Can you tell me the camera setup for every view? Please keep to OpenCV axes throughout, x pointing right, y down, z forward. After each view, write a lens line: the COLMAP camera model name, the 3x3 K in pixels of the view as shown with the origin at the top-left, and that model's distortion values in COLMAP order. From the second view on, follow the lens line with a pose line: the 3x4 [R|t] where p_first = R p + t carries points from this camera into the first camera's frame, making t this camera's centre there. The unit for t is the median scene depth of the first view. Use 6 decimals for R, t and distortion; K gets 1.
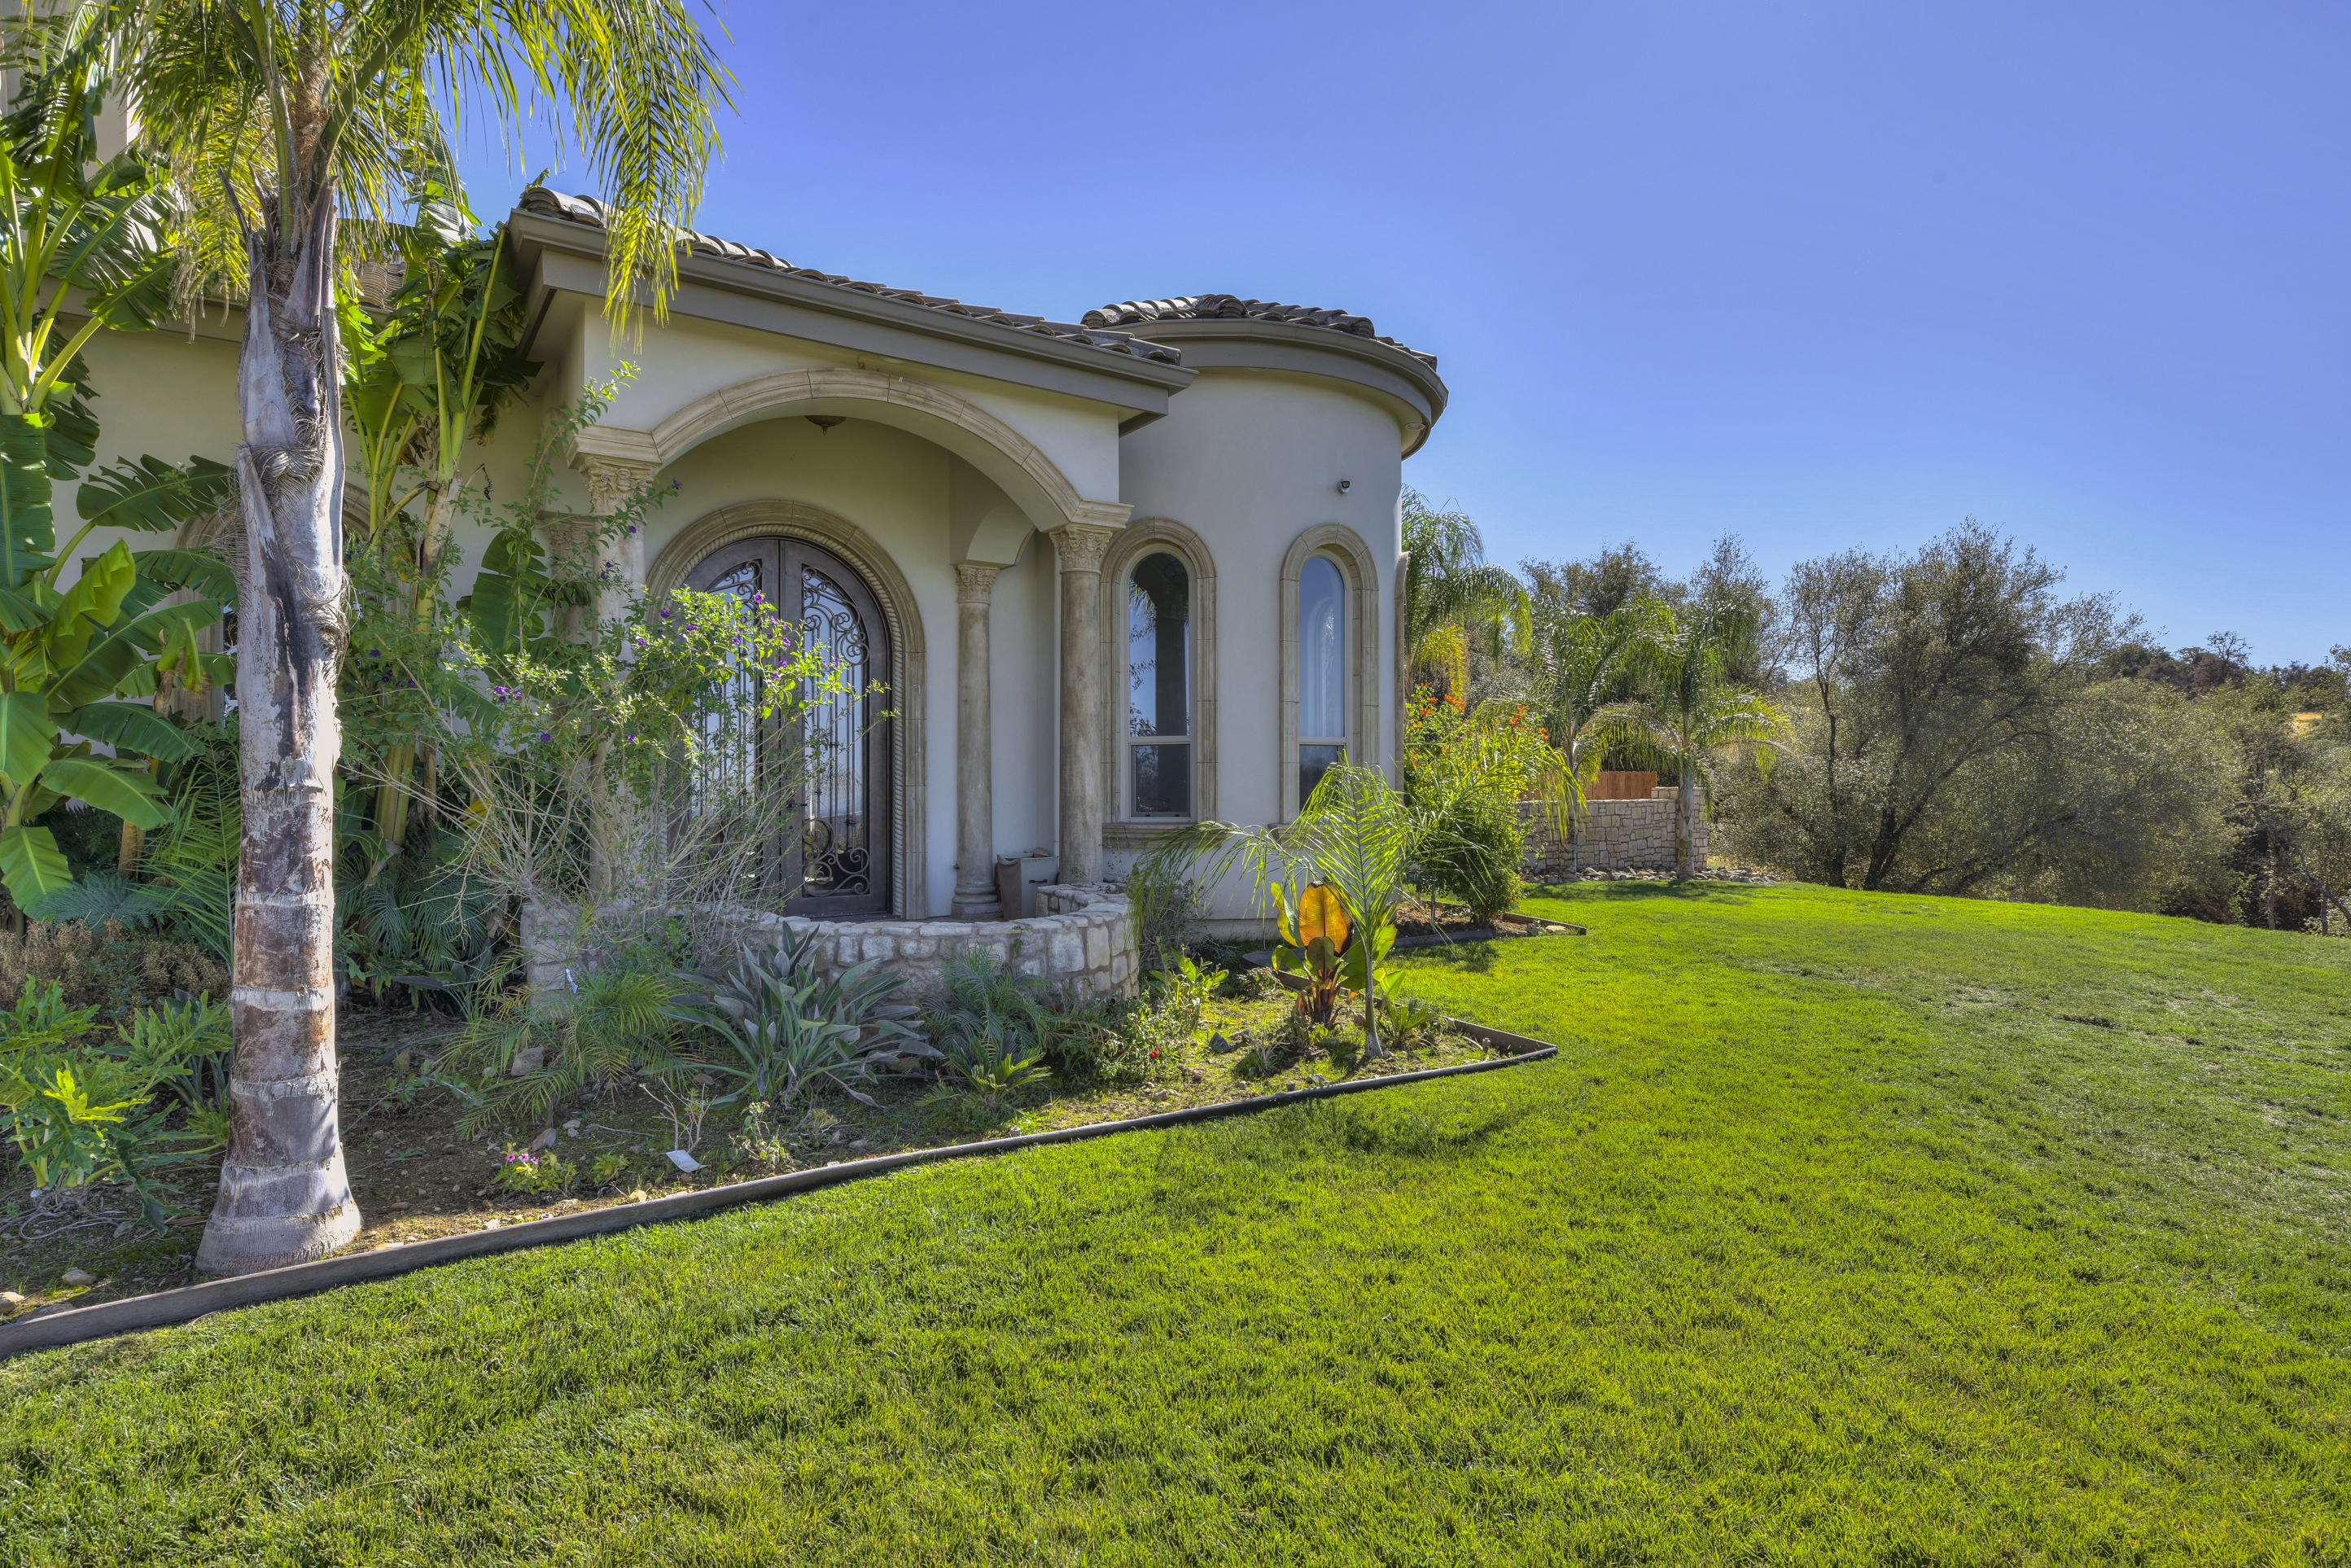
lens RADIAL K [[1186.2, 0, 1173.4], [0, 1186.2, 786.1], [0, 0, 1]] dist [0.005013, 0.000942]
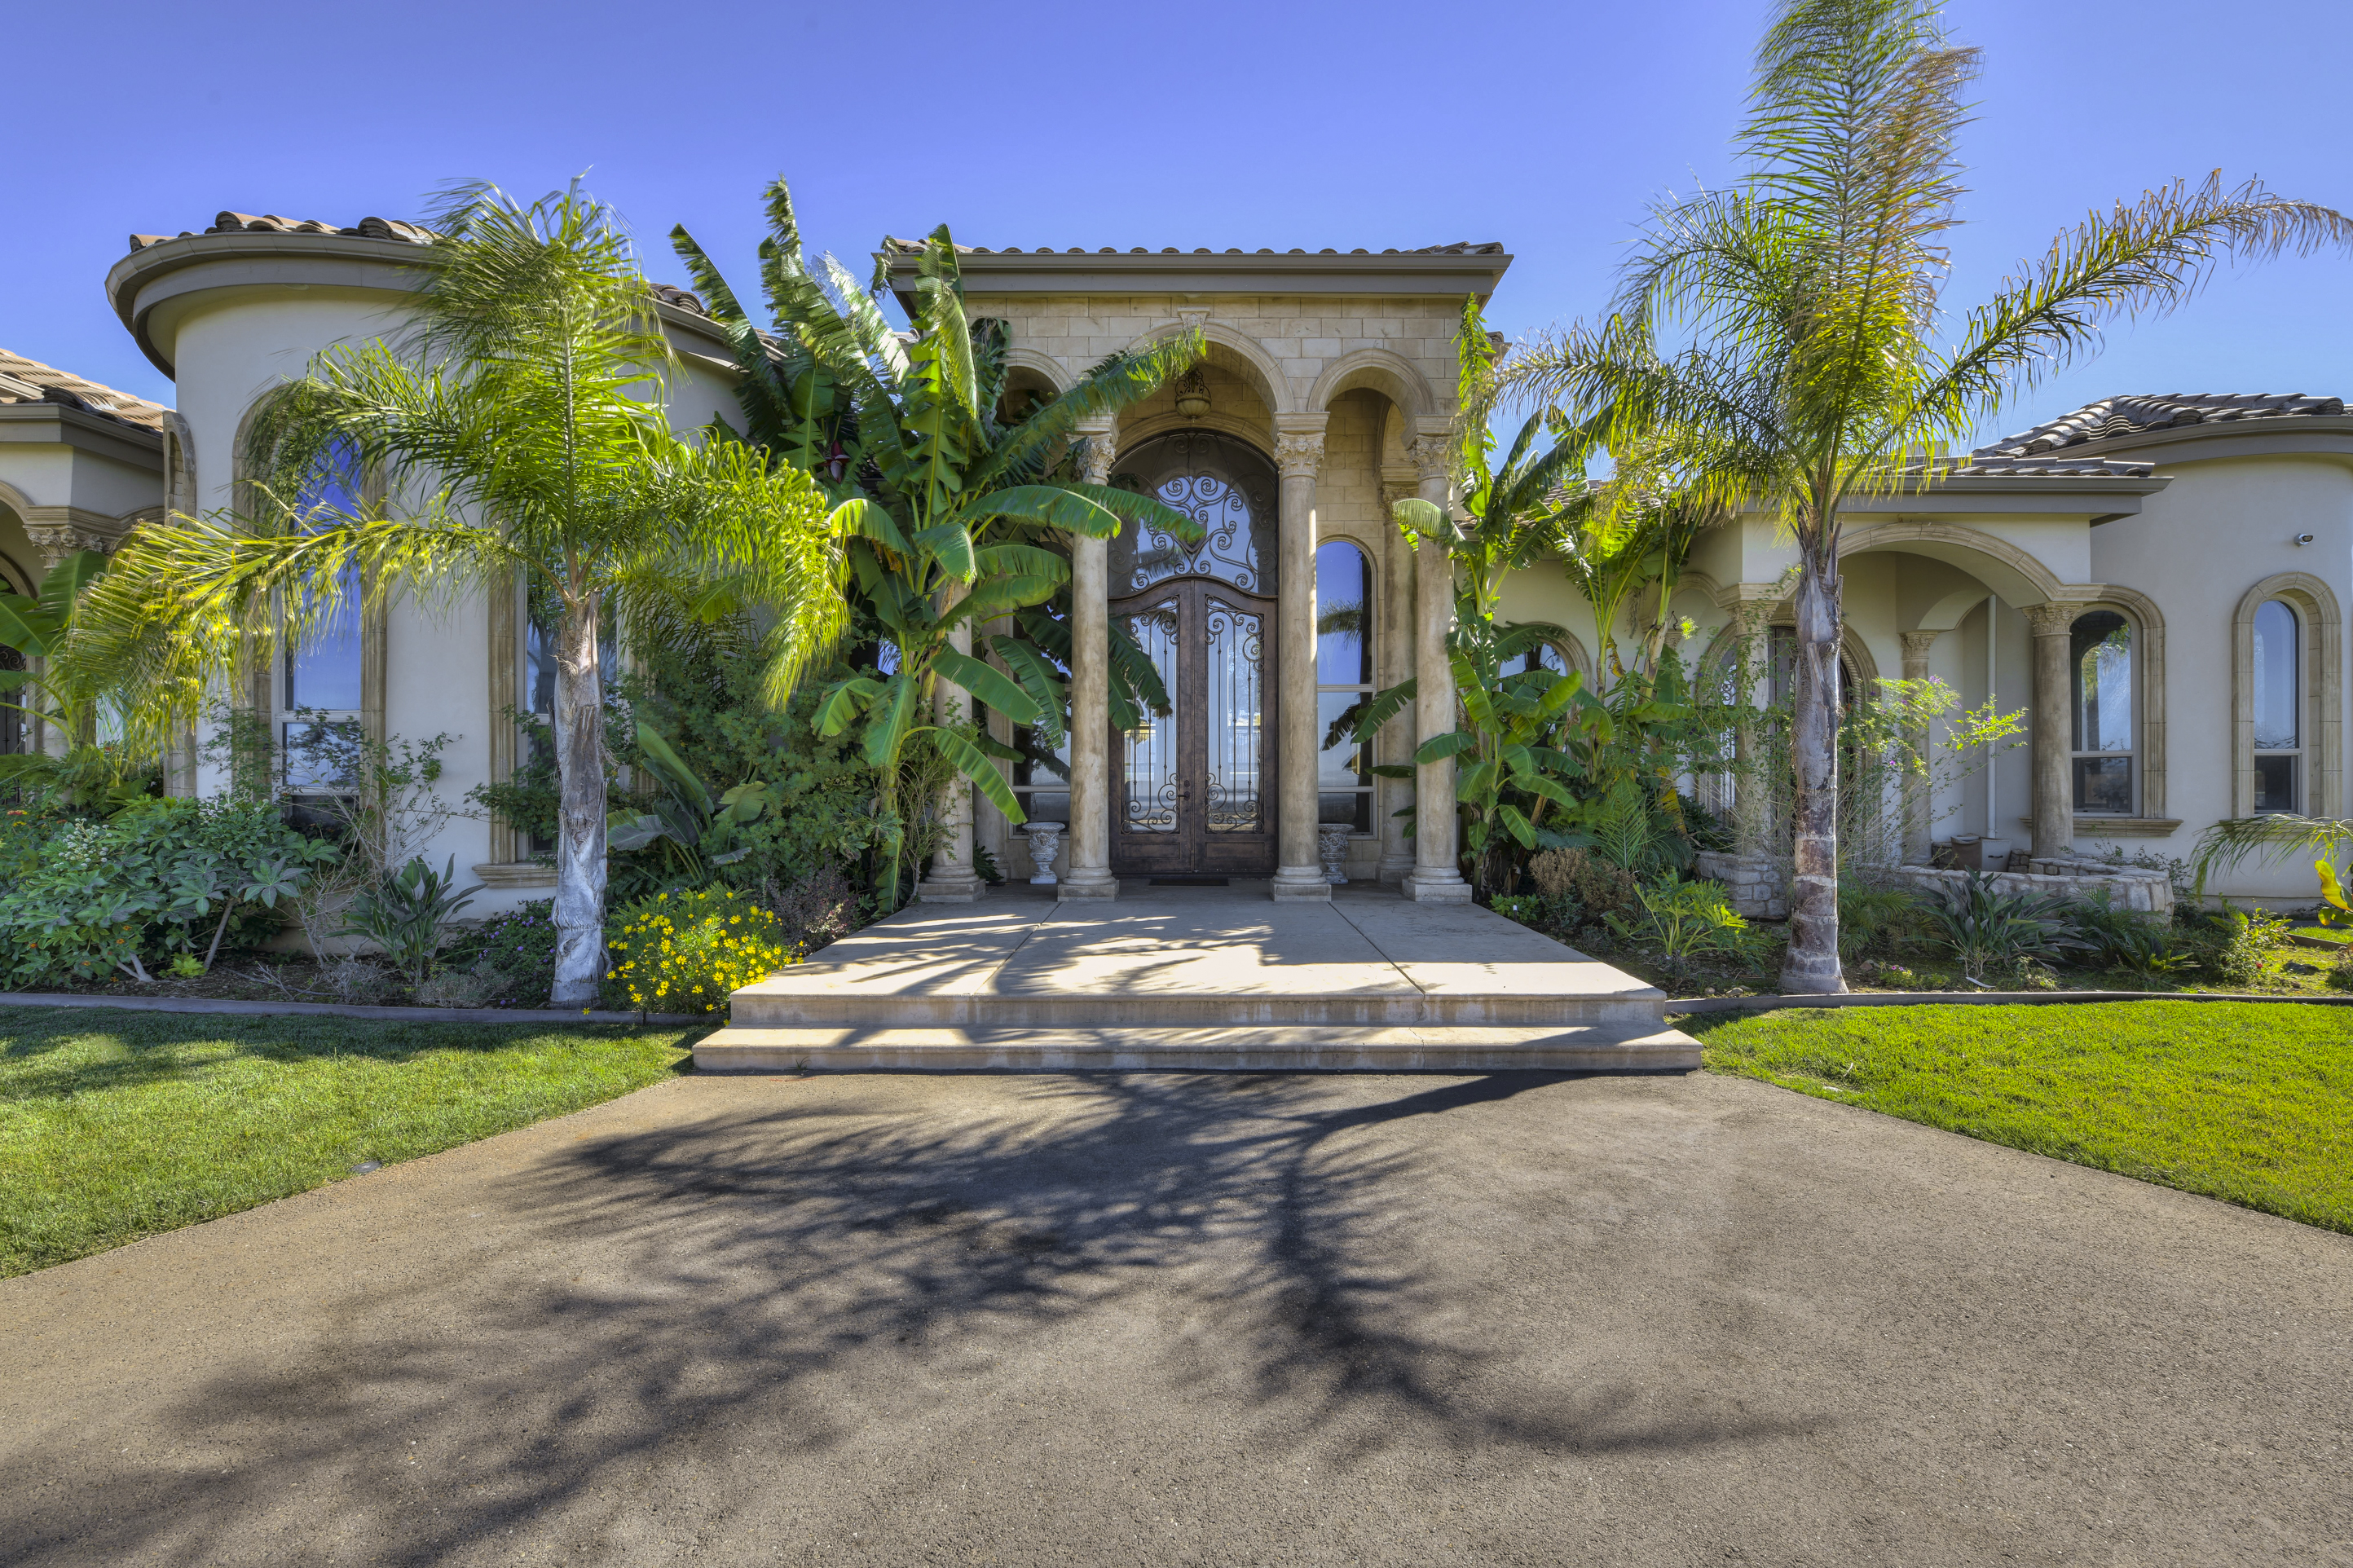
lens RADIAL K [[952.3, 0, 1177.9], [0, 952.3, 784.1], [0, 0, 1]] dist [-0.000984, -0.000076]
pose [[0.834206, 0.001157, -0.551451, -0.361384], [-0.002773, 0.999994, -0.002097, -0.000237], [0.551445, 0.003279, 0.834205, -0.564746]]
